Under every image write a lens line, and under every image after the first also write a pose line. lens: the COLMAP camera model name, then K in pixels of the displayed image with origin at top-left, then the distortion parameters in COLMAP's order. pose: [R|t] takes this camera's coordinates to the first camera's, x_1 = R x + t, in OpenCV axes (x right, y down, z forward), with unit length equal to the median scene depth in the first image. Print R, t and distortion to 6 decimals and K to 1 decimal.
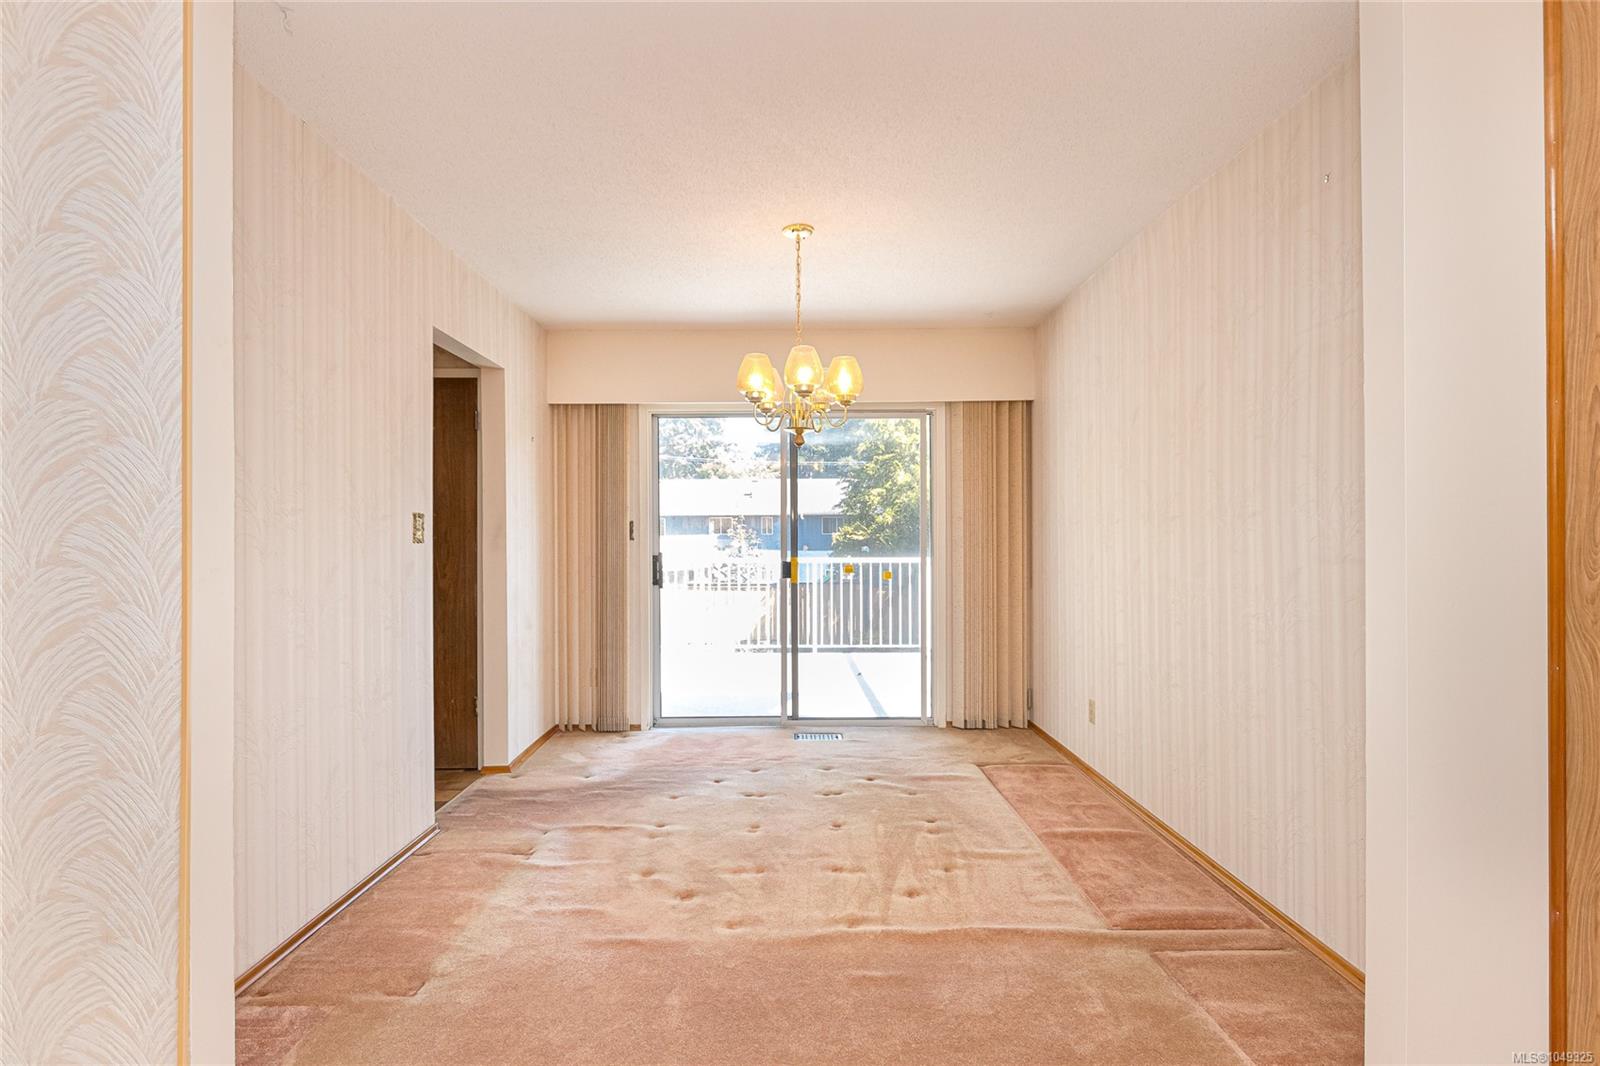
lens RADIAL K [[840.9, 0, 794.7], [0, 840.9, 536.7], [0, 0, 1]] dist [-0.000722, 0.000553]
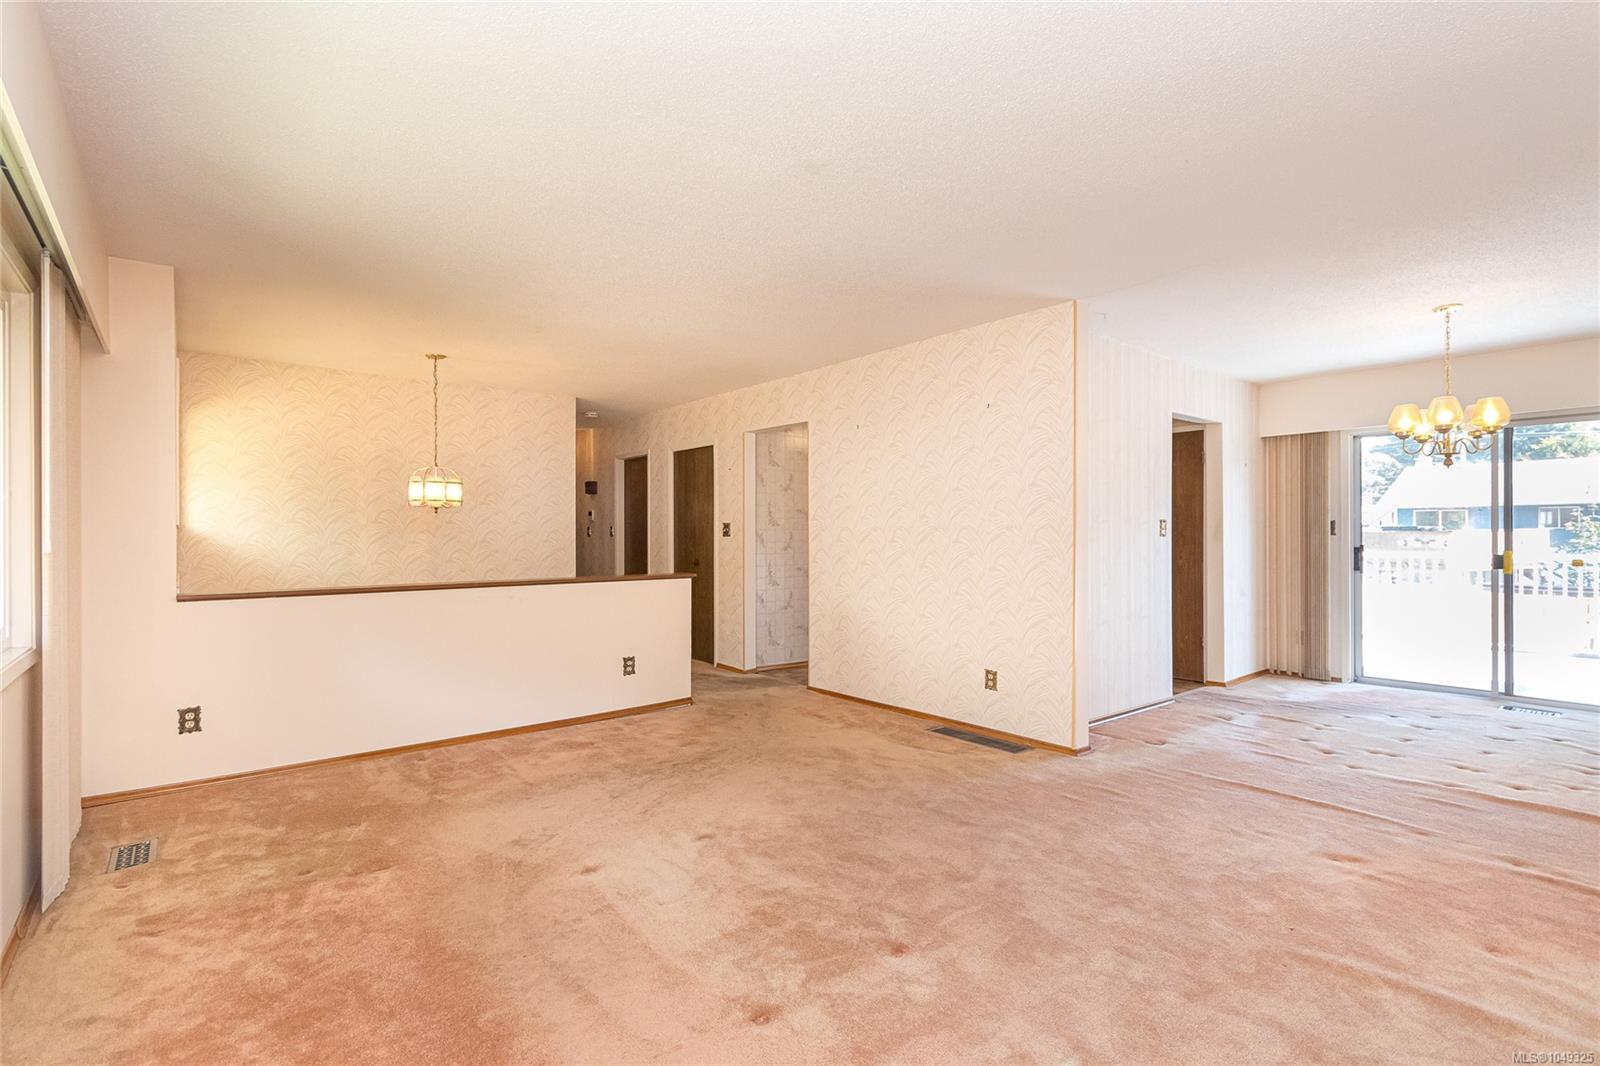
lens RADIAL K [[756.4, 0, 793.7], [0, 756.4, 532.9], [0, 0, 1]] dist [0.016286, 0.000693]
pose [[0.633736, 0.000822, -0.773549, 0.193001], [0.001564, 0.999996, 0.002343, -0.003755], [0.773548, -0.002694, 0.633732, -0.399412]]
